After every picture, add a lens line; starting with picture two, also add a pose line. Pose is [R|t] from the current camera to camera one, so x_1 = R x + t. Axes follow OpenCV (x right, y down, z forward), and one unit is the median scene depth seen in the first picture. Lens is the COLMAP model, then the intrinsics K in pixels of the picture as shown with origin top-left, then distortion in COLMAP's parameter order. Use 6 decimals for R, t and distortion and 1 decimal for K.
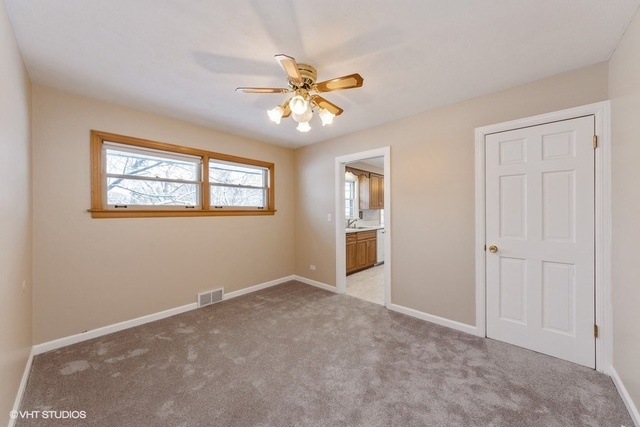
lens RADIAL K [[228.5, 0, 320.8], [0, 228.5, 209.4], [0, 0, 1]] dist [0.000398, -0.000010]
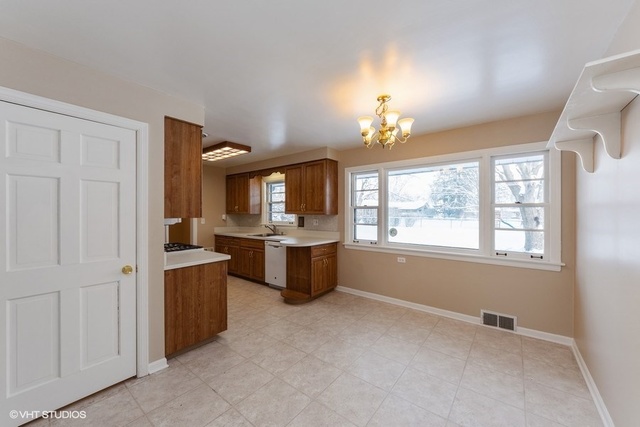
lens RADIAL K [[240.9, 0, 320.0], [0, 240.9, 213.5], [0, 0, 1]] dist [-0.000232, -0.000024]
pose [[0.056477, 0.003300, -0.998398, 1.095276], [0.011154, 0.999930, 0.003936, -0.004866], [0.998342, -0.011358, 0.056437, 1.157227]]
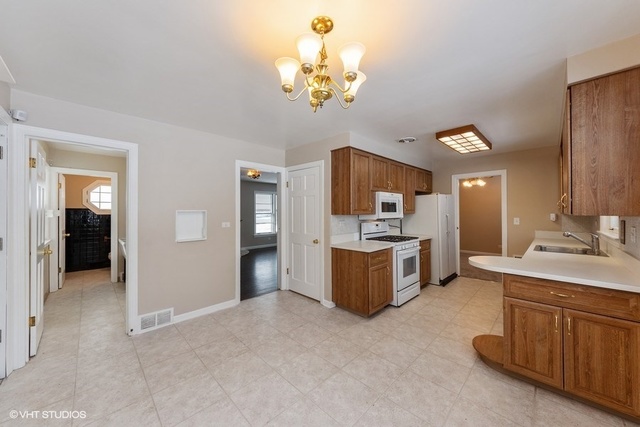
lens RADIAL K [[228.5, 0, 320.8], [0, 228.5, 209.4], [0, 0, 1]] dist [0.000398, -0.000010]
pose [[-0.998987, 0.002637, 0.044913, 0.678651], [0.001868, 0.999851, -0.017166, -0.001768], [-0.044951, -0.017065, -0.998843, 1.531229]]
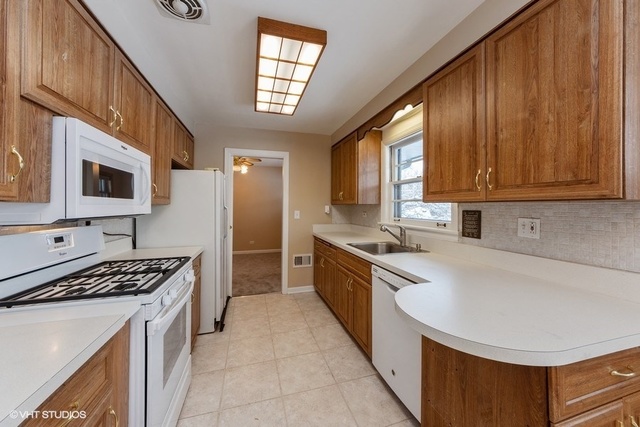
lens RADIAL K [[236.1, 0, 316.6], [0, 236.1, 203.1], [0, 0, 1]] dist [0.000358, -0.000112]
pose [[-0.525793, -0.016218, -0.850458, 0.595623], [0.001647, 0.999797, -0.020084, 0.006066], [0.850611, -0.011961, -0.525659, 1.128158]]
